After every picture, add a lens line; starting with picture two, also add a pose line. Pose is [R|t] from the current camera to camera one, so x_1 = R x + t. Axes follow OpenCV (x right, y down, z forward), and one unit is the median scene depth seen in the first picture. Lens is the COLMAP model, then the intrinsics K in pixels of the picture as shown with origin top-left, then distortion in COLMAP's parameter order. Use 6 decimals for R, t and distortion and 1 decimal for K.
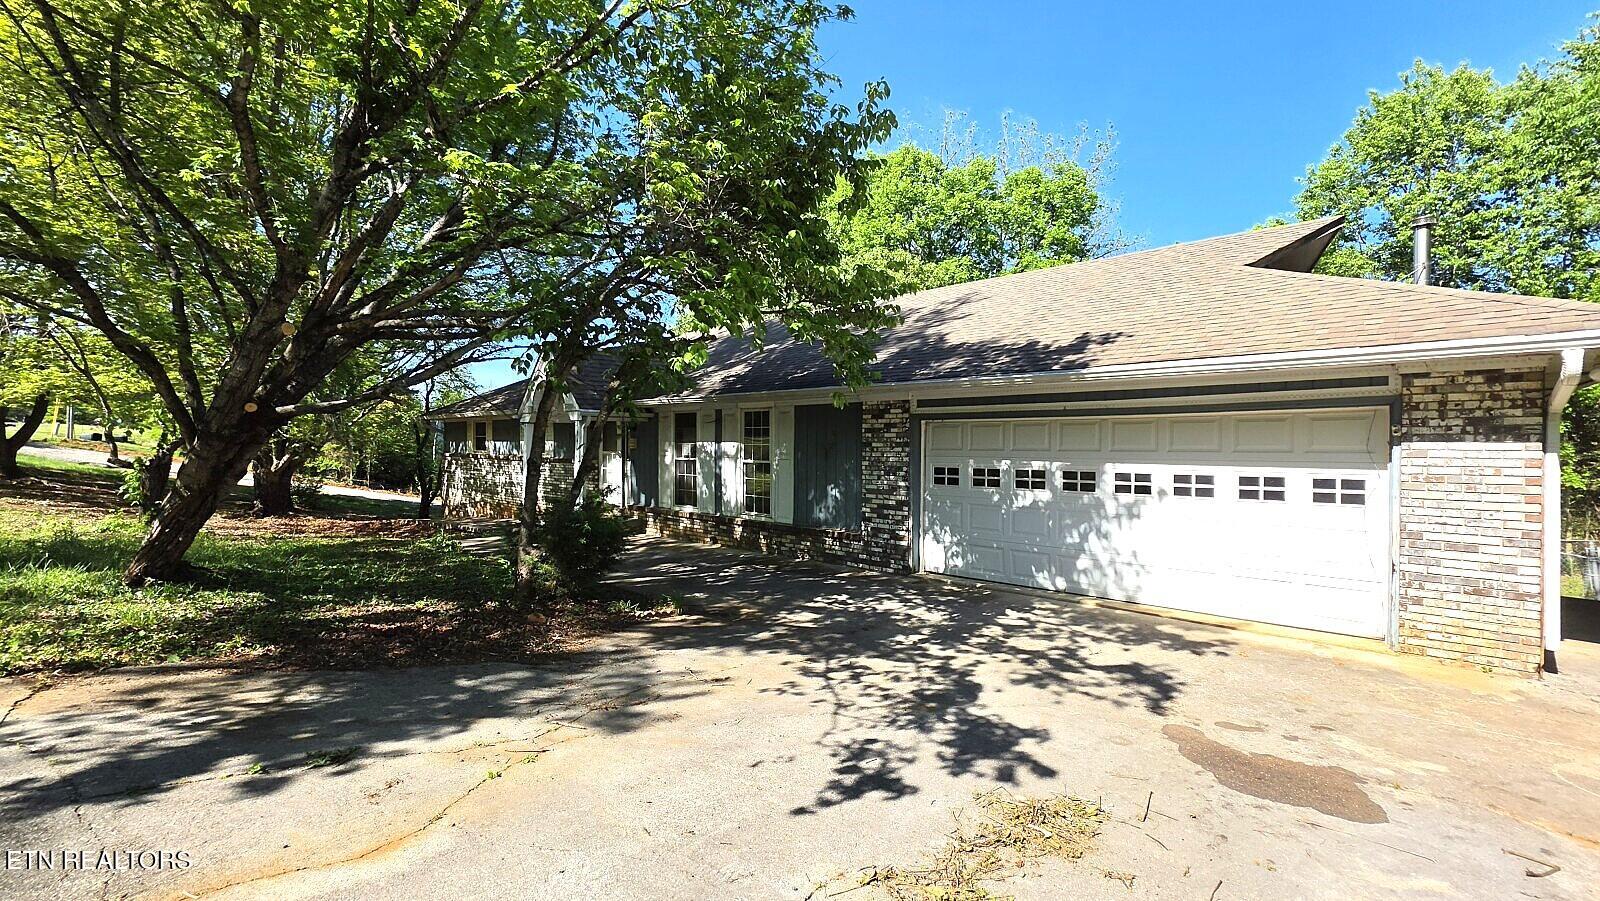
lens RADIAL K [[648.7, 0, 803.1], [0, 648.7, 451.3], [0, 0, 1]] dist [-0.004891, 0.000740]
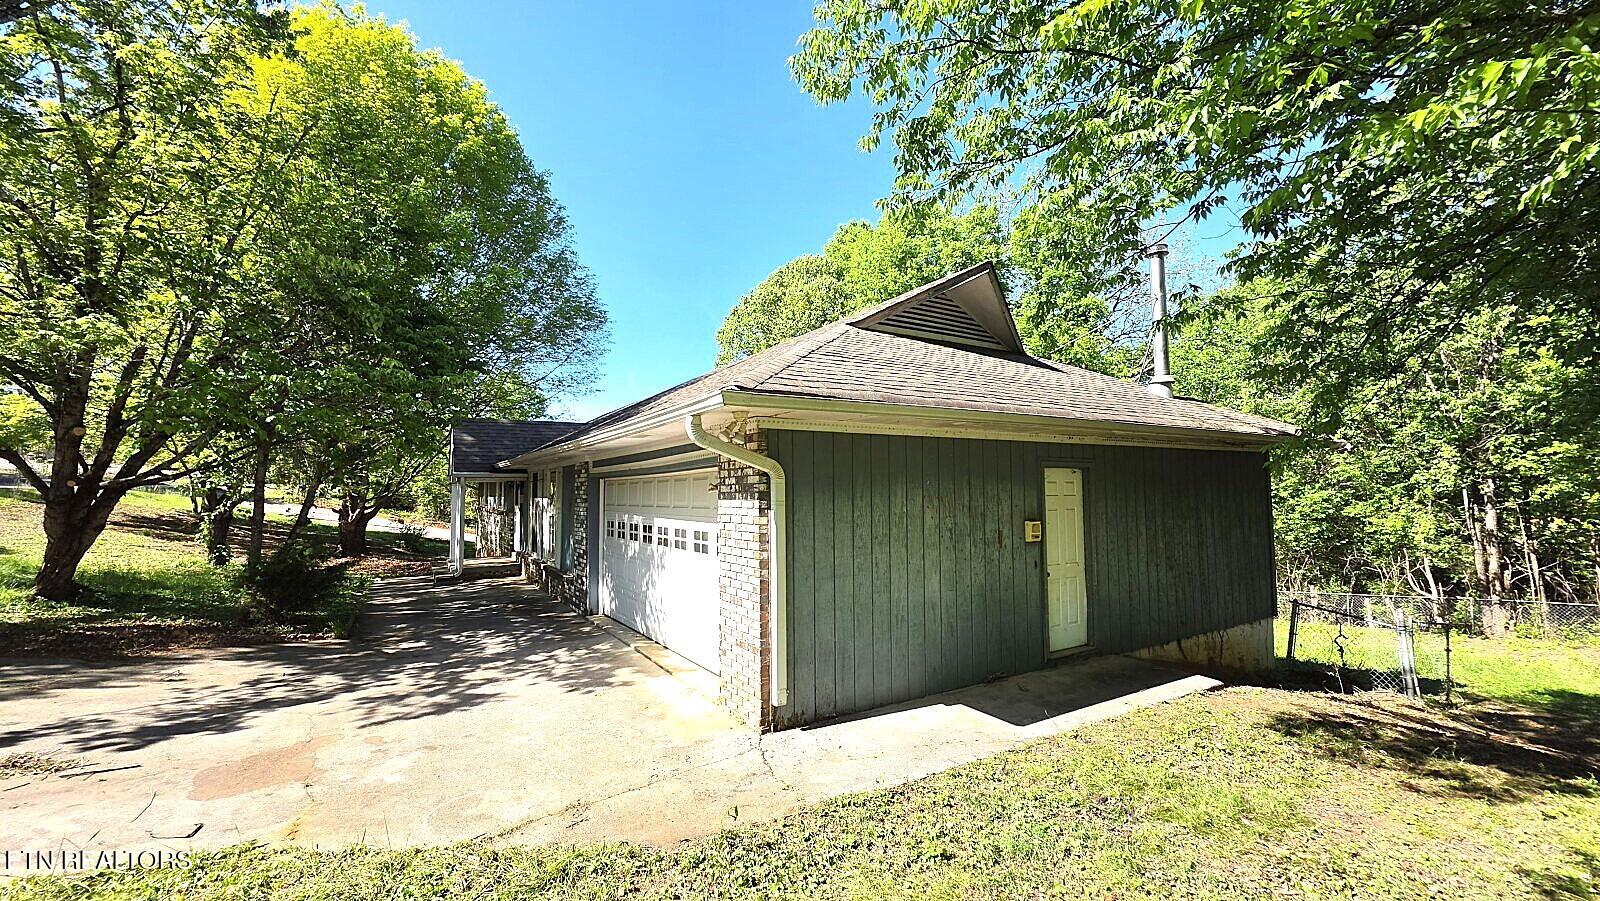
lens RADIAL K [[648.7, 0, 803.1], [0, 648.7, 451.3], [0, 0, 1]] dist [-0.004891, 0.000740]
pose [[0.966063, -0.030025, -0.256557, 1.350786], [0.012431, 0.997474, -0.069930, -0.019709], [0.258009, 0.064367, 0.963996, -0.010170]]
